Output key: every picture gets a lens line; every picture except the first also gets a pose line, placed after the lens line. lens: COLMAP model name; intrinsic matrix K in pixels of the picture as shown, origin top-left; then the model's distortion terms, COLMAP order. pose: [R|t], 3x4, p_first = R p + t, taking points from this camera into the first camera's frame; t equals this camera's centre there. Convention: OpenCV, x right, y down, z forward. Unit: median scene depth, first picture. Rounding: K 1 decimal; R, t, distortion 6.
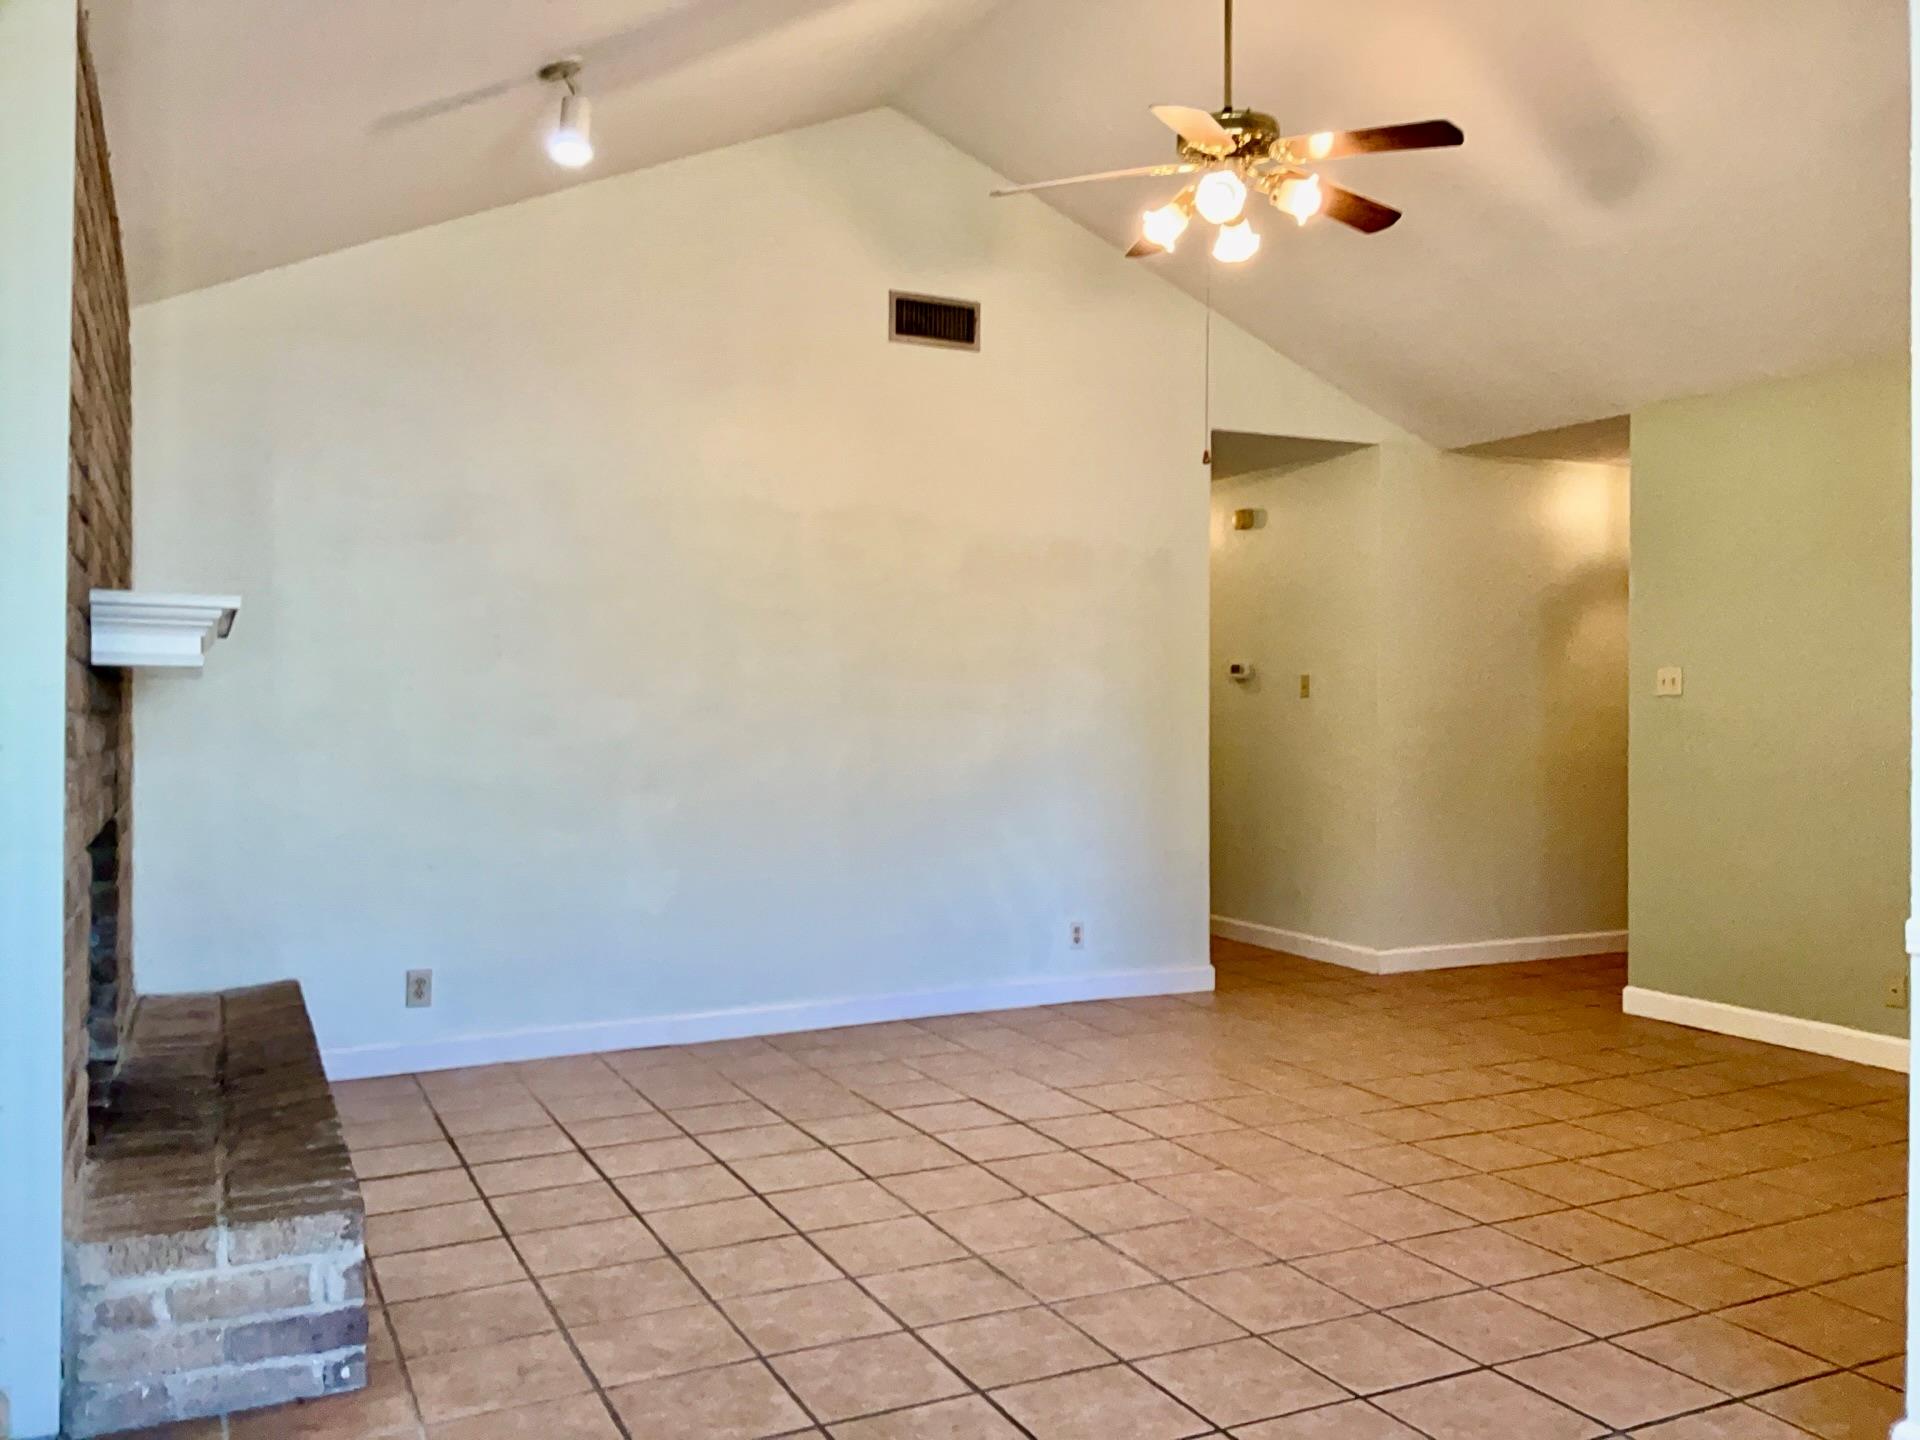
lens RADIAL K [[1521.5, 0, 960.3], [0, 1521.5, 710.7], [0, 0, 1]] dist [0.147318, -0.308134]
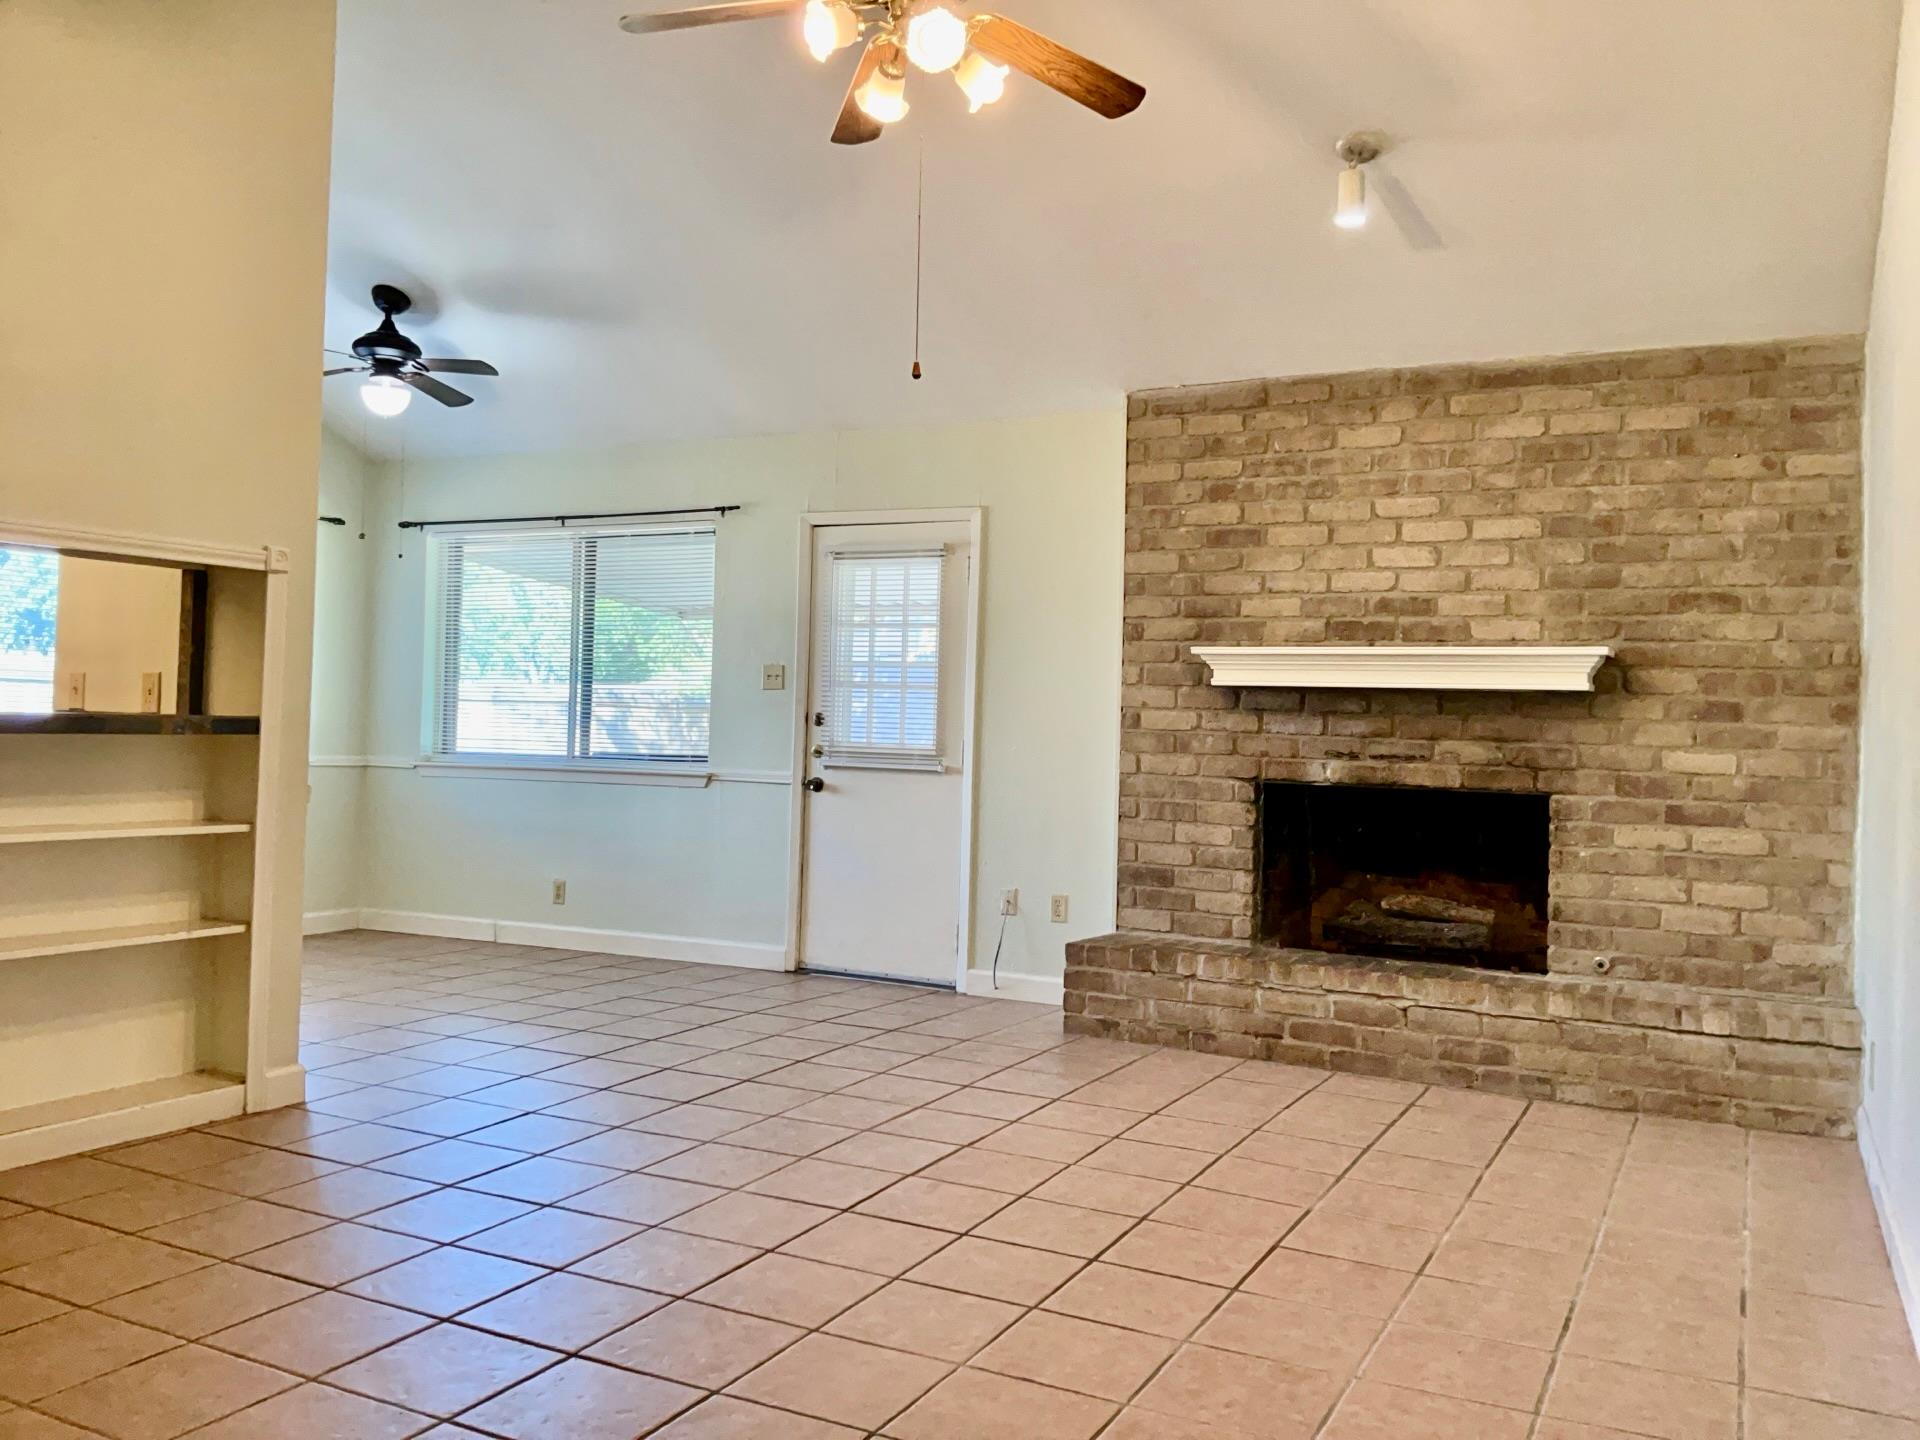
lens RADIAL K [[1521.5, 0, 960.3], [0, 1521.5, 710.7], [0, 0, 1]] dist [0.147318, -0.308134]
pose [[-0.800755, -0.033970, -0.598028, 0.471291], [-0.034878, 0.999341, -0.010065, 0.020731], [0.597976, 0.012798, -0.801412, 1.260801]]
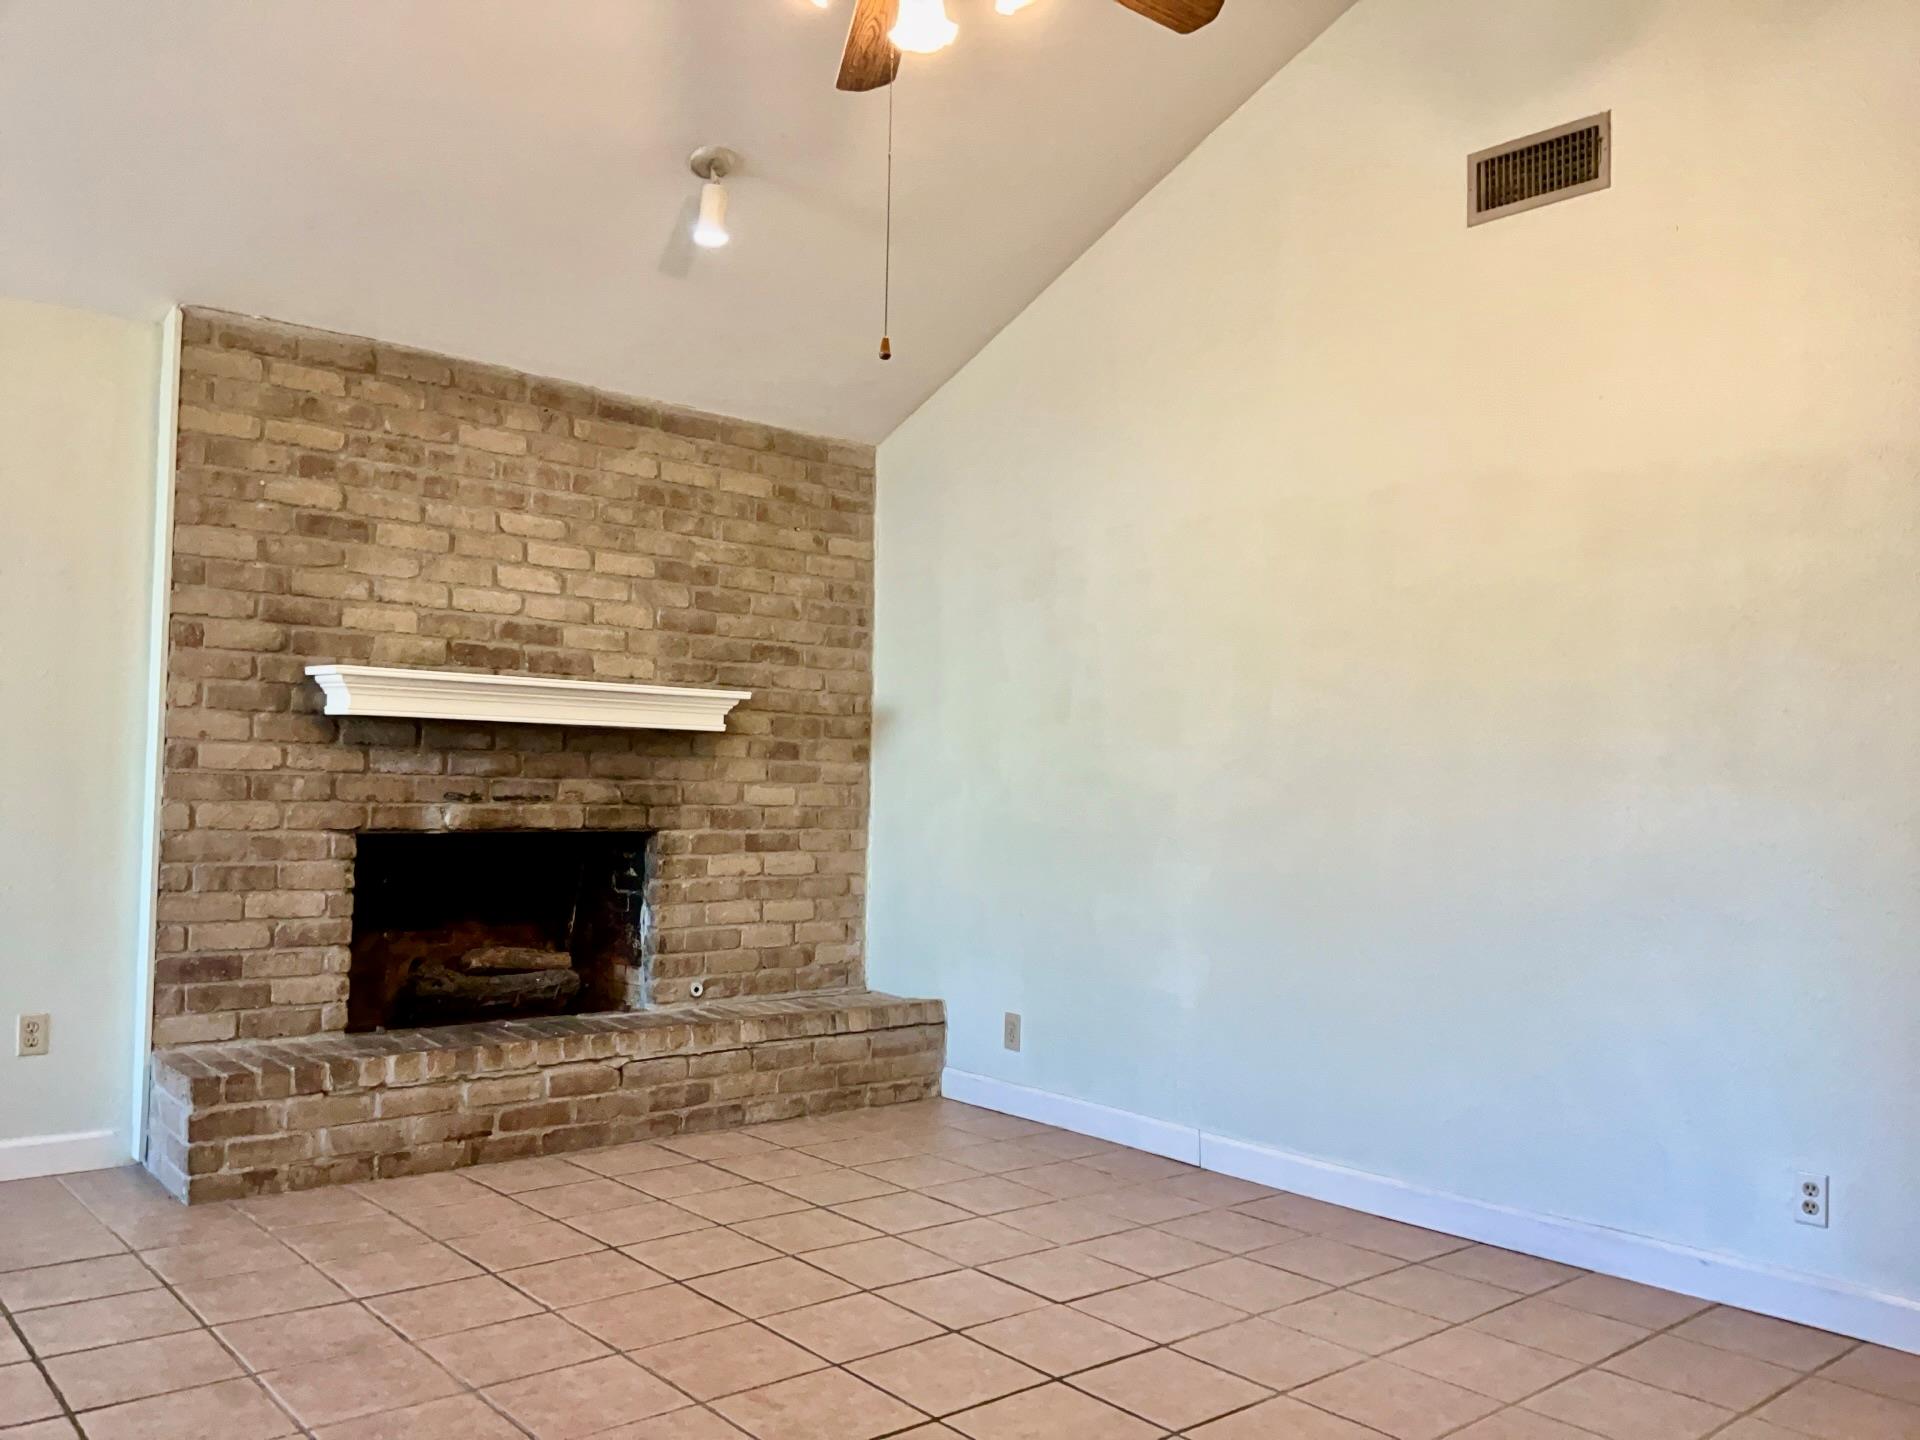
lens RADIAL K [[1521.5, 0, 960.3], [0, 1521.5, 710.7], [0, 0, 1]] dist [0.147318, -0.308134]
pose [[0.250214, -0.038612, -0.967420, 0.594598], [-0.029482, 0.998437, -0.047475, 0.014928], [0.967741, 0.040400, 0.248685, 0.660335]]
